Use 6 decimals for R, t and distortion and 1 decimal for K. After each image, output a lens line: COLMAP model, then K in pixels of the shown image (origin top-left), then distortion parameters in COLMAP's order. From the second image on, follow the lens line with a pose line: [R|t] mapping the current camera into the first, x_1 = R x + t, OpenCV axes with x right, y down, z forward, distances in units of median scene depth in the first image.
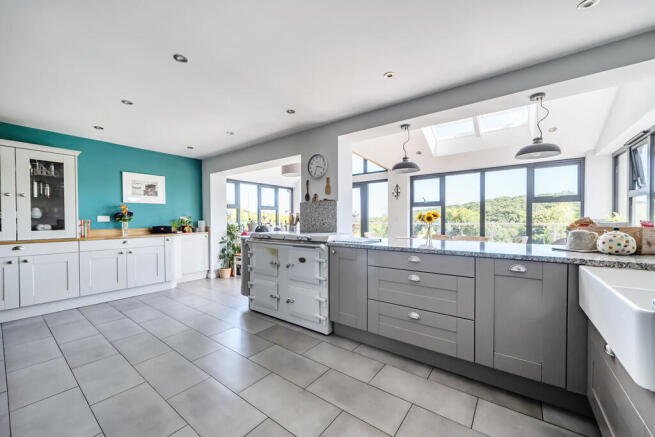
lens RADIAL K [[255.8, 0, 322.7], [0, 255.8, 223.1], [0, 0, 1]] dist [0.000186, -0.000026]
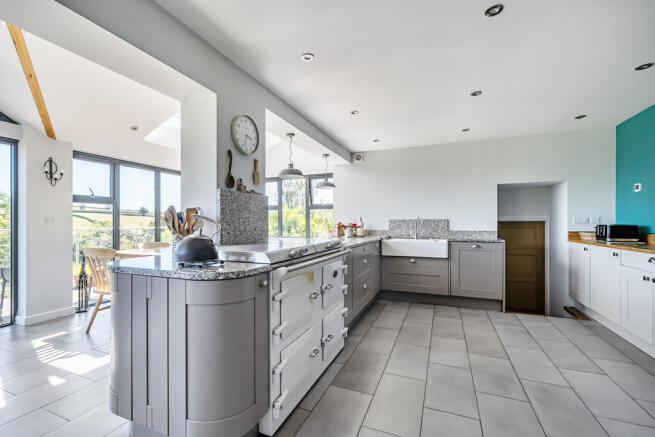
lens RADIAL K [[289.1, 0, 319.3], [0, 289.1, 222.4], [0, 0, 1]] dist [0.000655, 0.000530]
pose [[-0.249835, 0.007701, 0.968258, -0.738860], [0.014224, 0.999890, -0.004283, -0.007218], [-0.968184, 0.012703, -0.249917, 1.013227]]
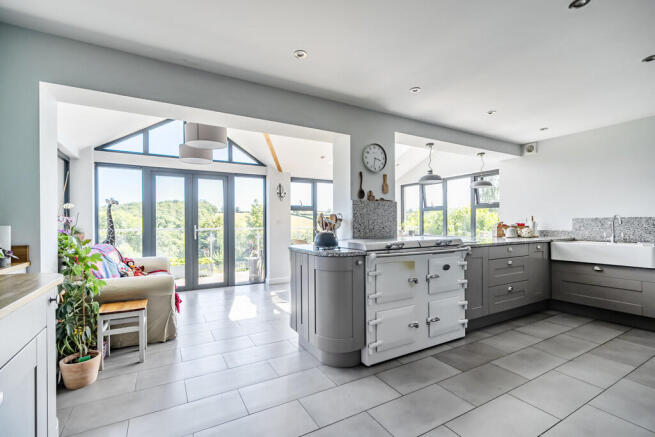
lens RADIAL K [[289.1, 0, 319.3], [0, 289.1, 222.4], [0, 0, 1]] dist [0.000655, 0.000530]
pose [[0.401370, 0.006116, 0.915896, -0.951202], [0.015053, 0.999799, -0.013273, -0.004693], [-0.915792, 0.019115, 0.401197, 0.799708]]
